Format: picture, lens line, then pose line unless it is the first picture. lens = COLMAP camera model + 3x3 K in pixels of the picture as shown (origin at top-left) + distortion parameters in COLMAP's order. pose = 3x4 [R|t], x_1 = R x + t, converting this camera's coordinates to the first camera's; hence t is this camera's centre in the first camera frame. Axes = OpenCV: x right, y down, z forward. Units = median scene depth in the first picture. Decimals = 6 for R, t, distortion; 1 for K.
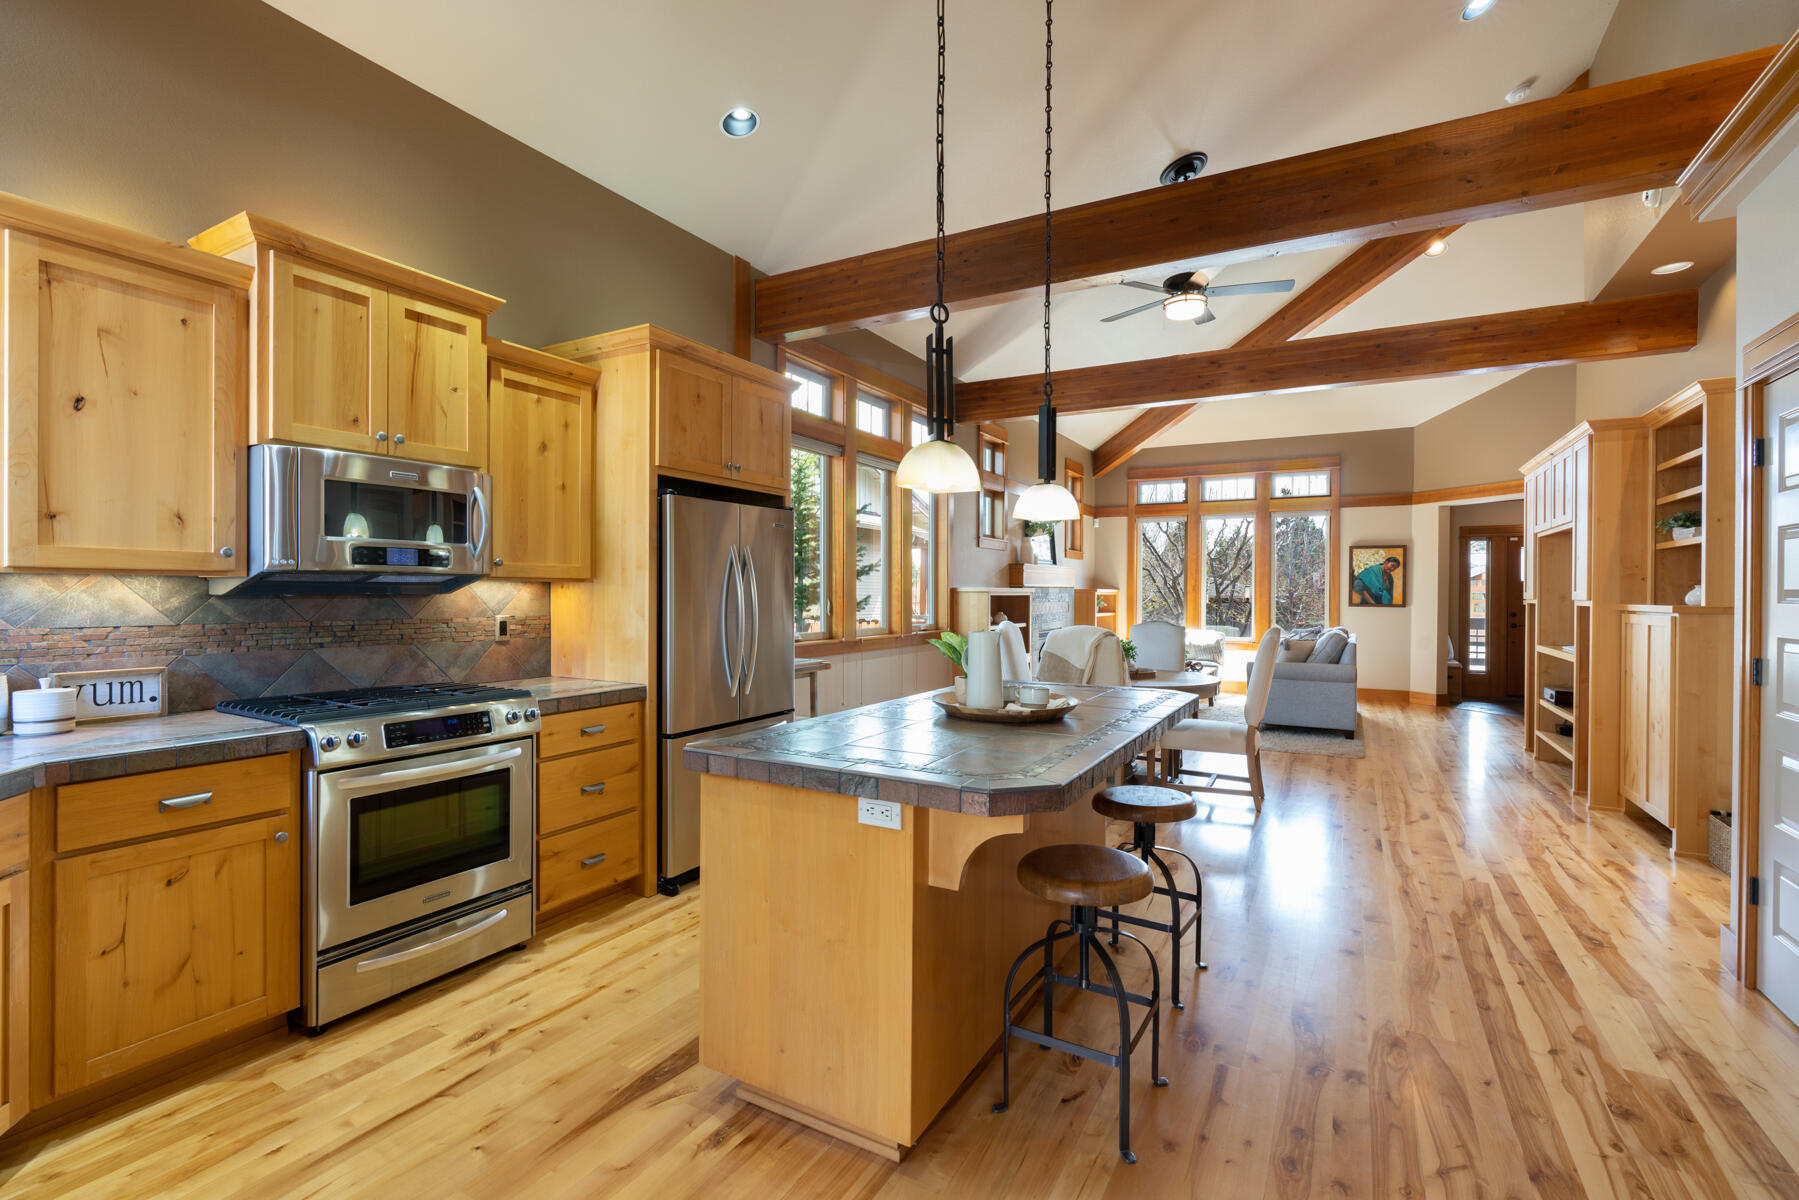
lens RADIAL K [[802.1, 0, 897.8], [0, 802.1, 595.4], [0, 0, 1]] dist [-0.015543, 0.006598]
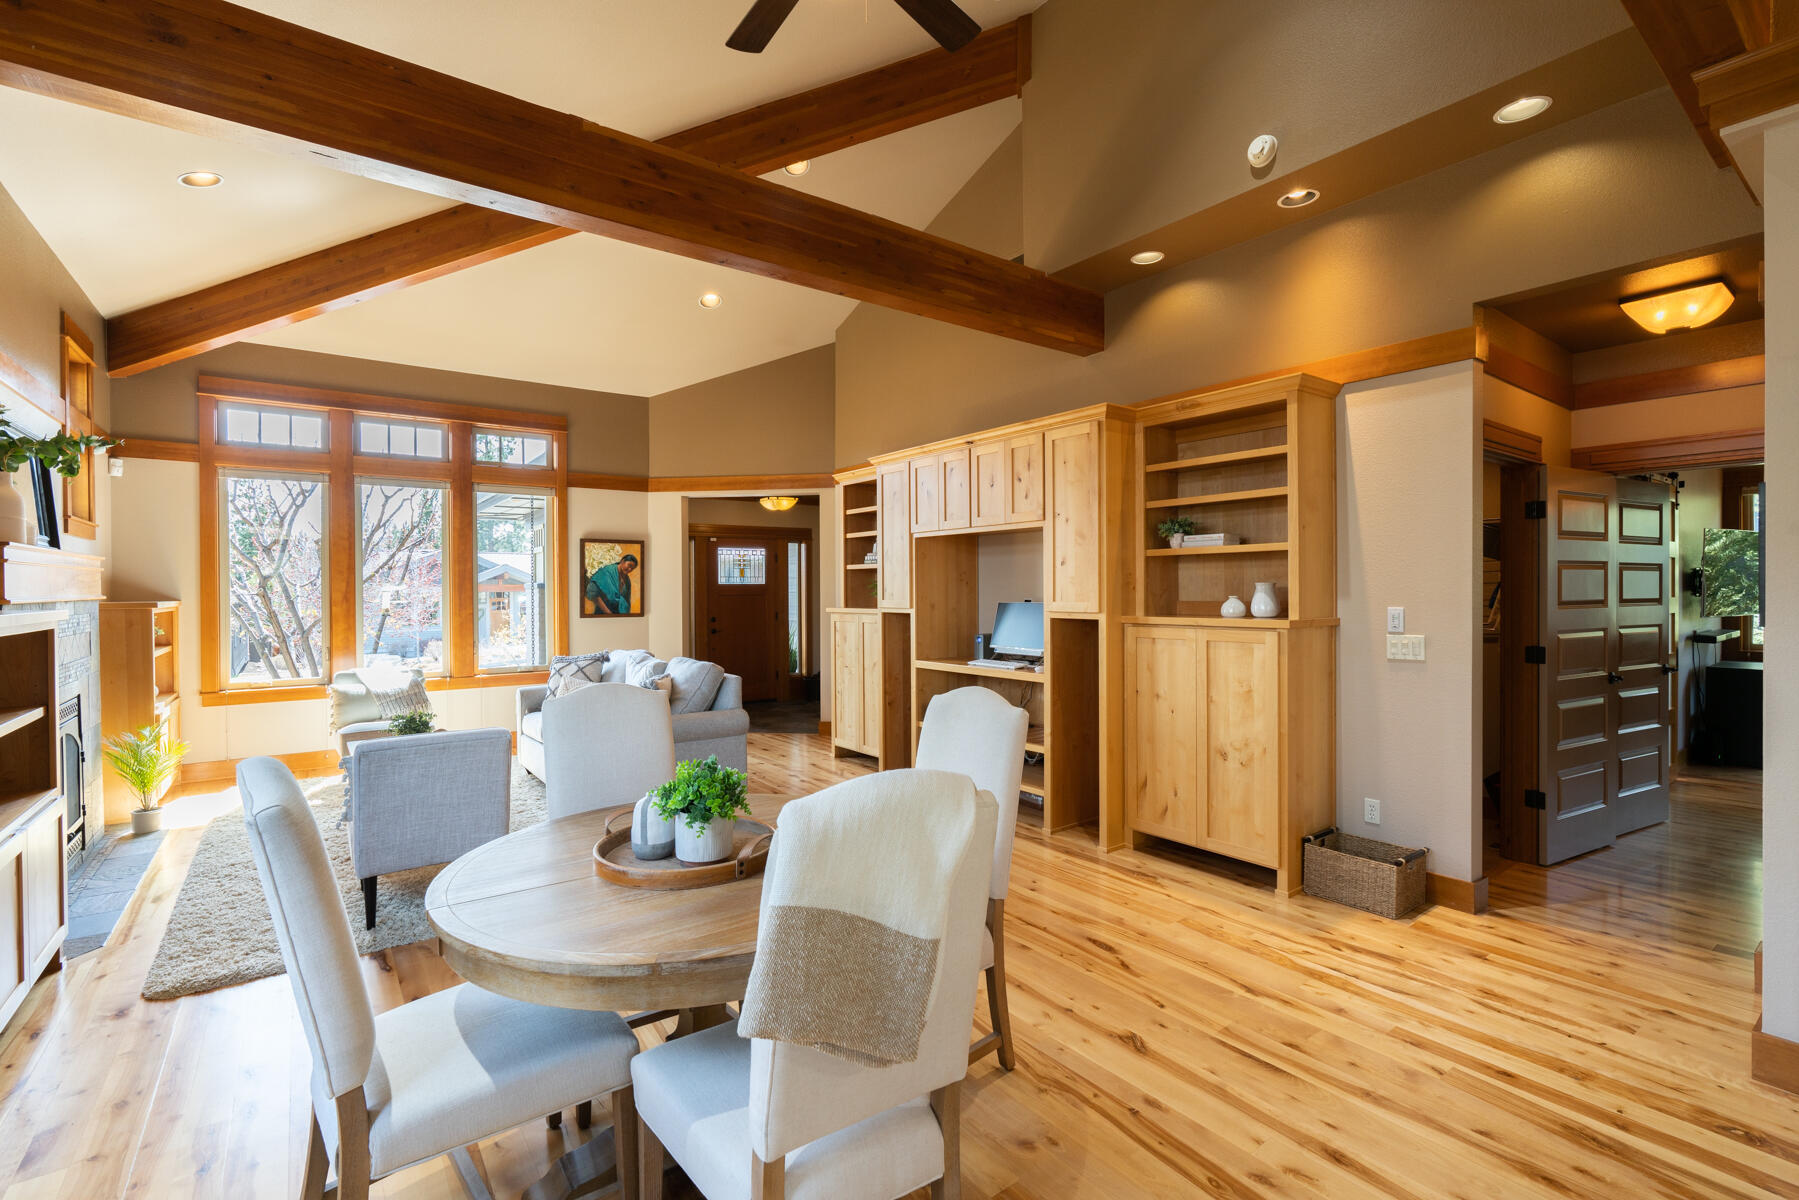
lens RADIAL K [[802.1, 0, 897.8], [0, 802.1, 595.4], [0, 0, 1]] dist [-0.015543, 0.006598]
pose [[0.403859, -0.015210, 0.914695, -0.030125], [0.012792, 0.999858, 0.010978, -0.042779], [-0.914732, 0.007267, 0.403996, 1.464631]]
